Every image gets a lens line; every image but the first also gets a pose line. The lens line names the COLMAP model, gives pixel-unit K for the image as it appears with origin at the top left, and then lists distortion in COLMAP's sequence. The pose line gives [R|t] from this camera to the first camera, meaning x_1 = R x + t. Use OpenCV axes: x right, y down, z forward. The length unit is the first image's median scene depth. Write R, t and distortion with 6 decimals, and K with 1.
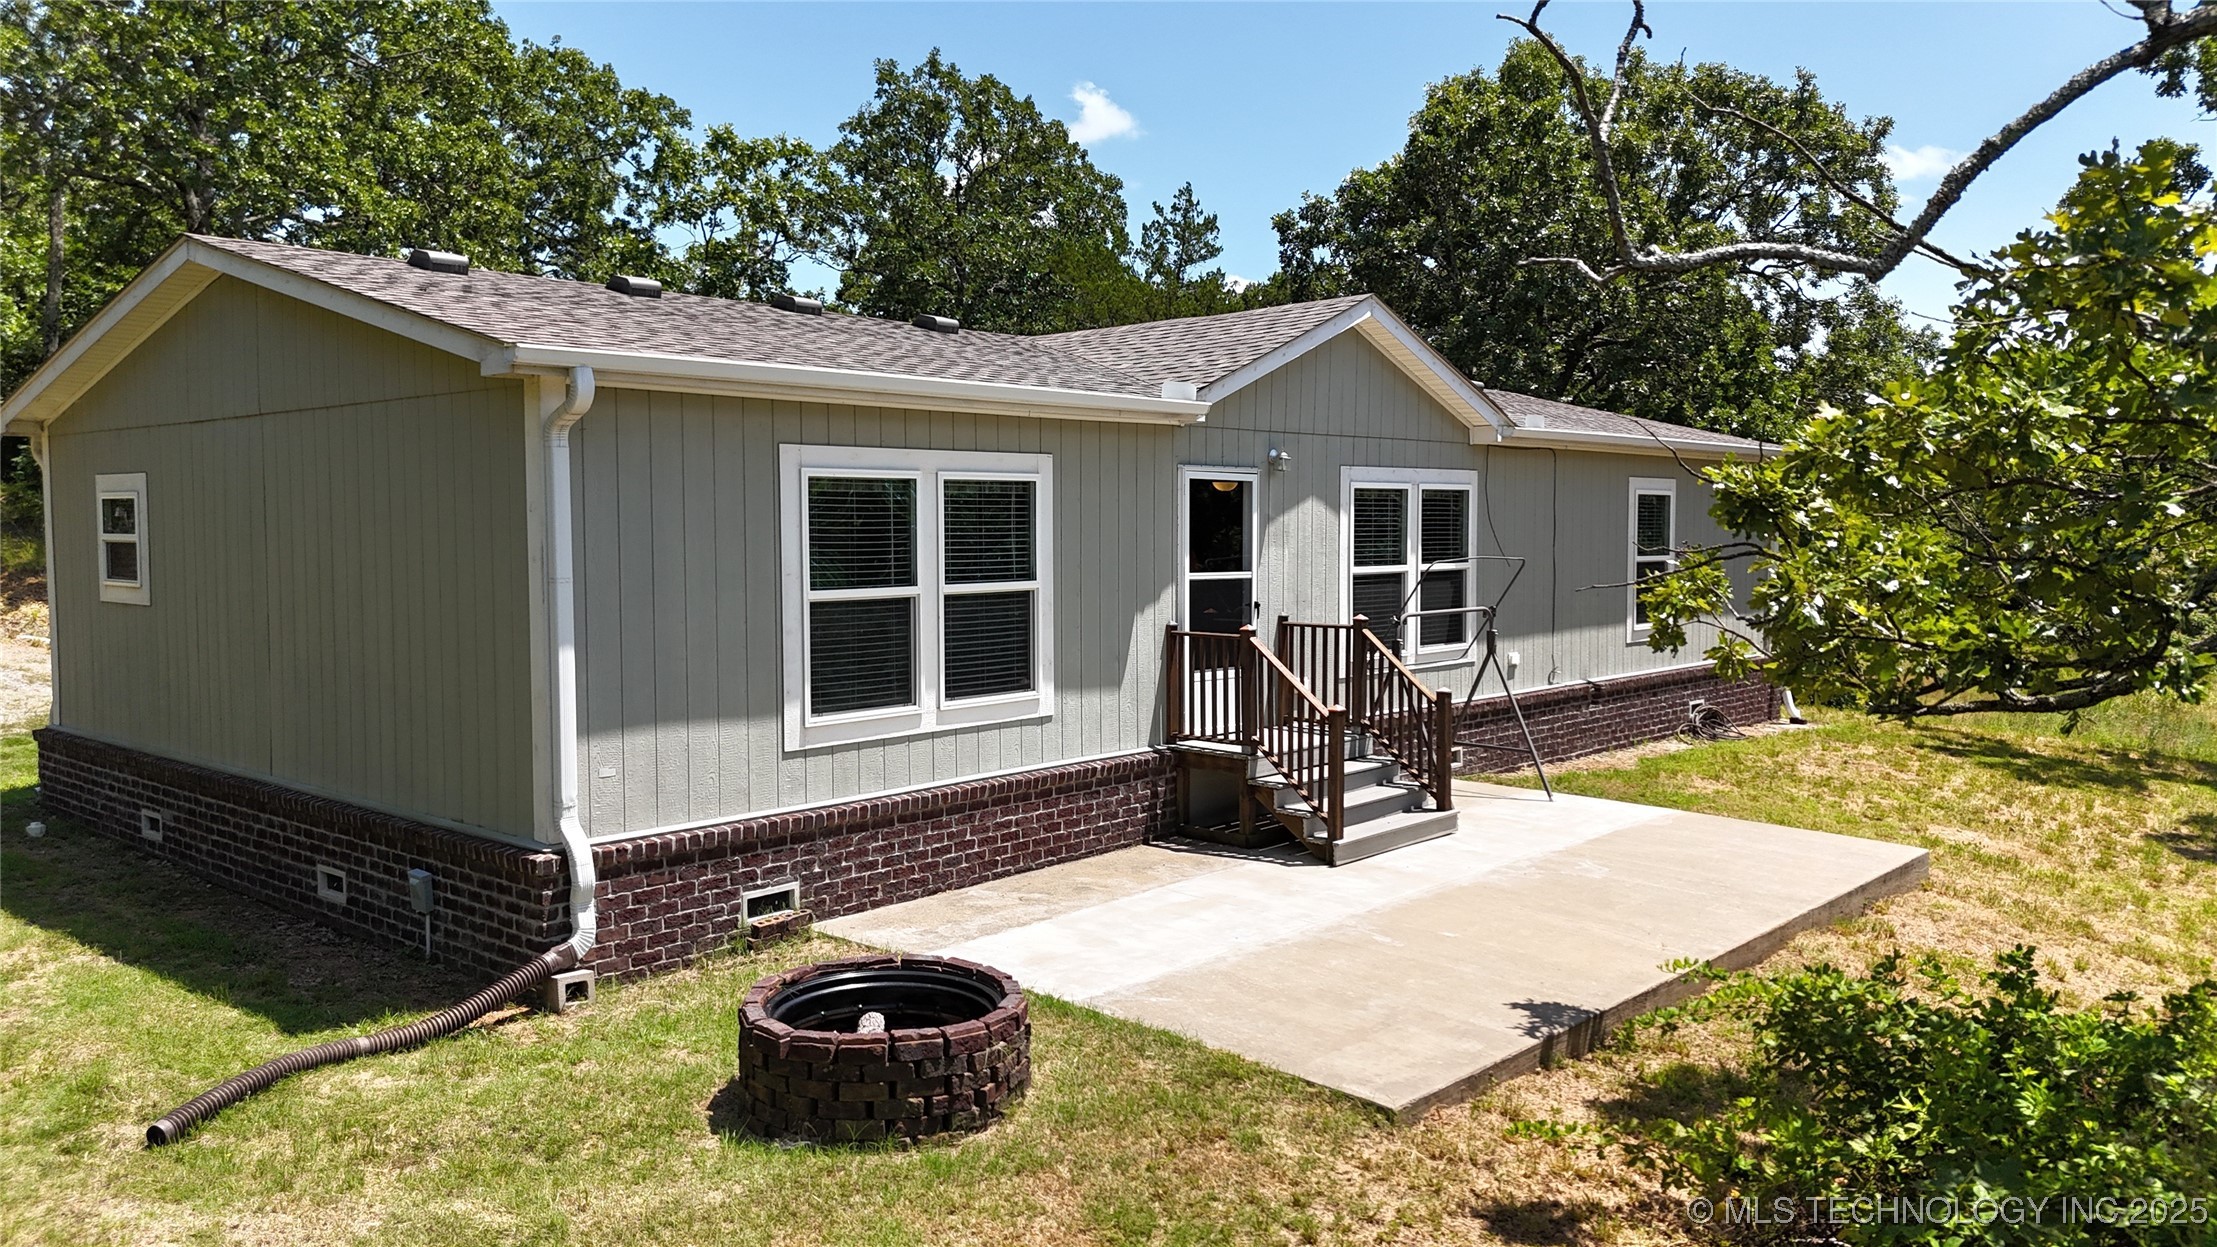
lens RADIAL K [[1695.7, 0, 1108.5], [0, 1695.7, 623.5], [0, 0, 1]] dist [0.062490, -0.059517]
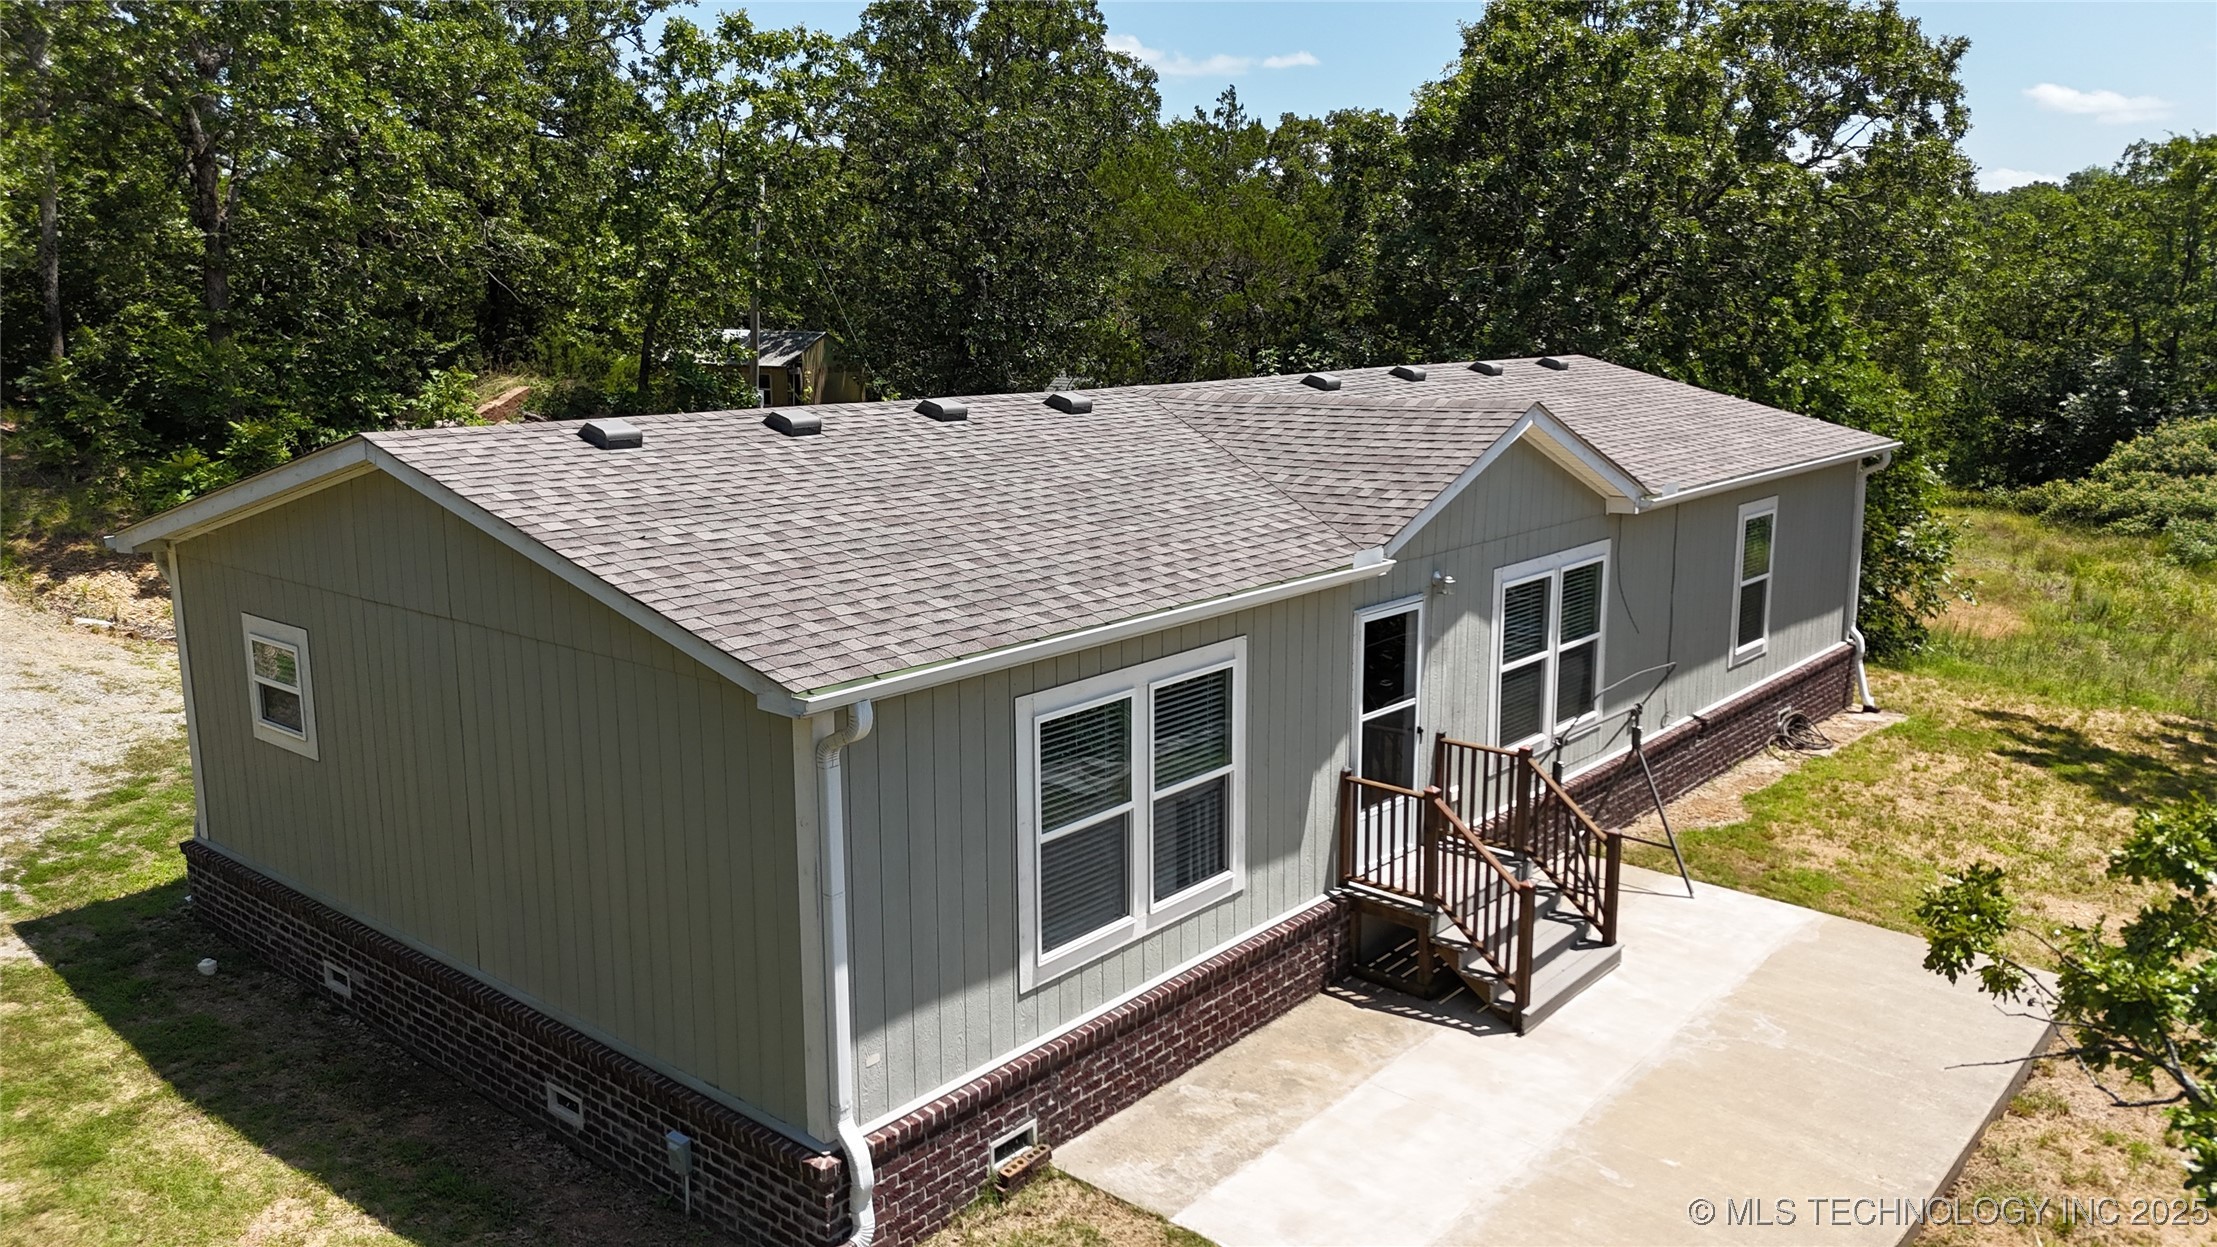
lens RADIAL K [[1704.0, 0, 1108.5], [0, 1704.0, 623.5], [0, 0, 1]] dist [0.028695, 0.004230]
pose [[0.999621, -0.006734, 0.026687, -0.134326], [0.003180, 0.991370, 0.131054, -0.226140], [-0.027339, -0.130919, 0.991016, 0.019133]]
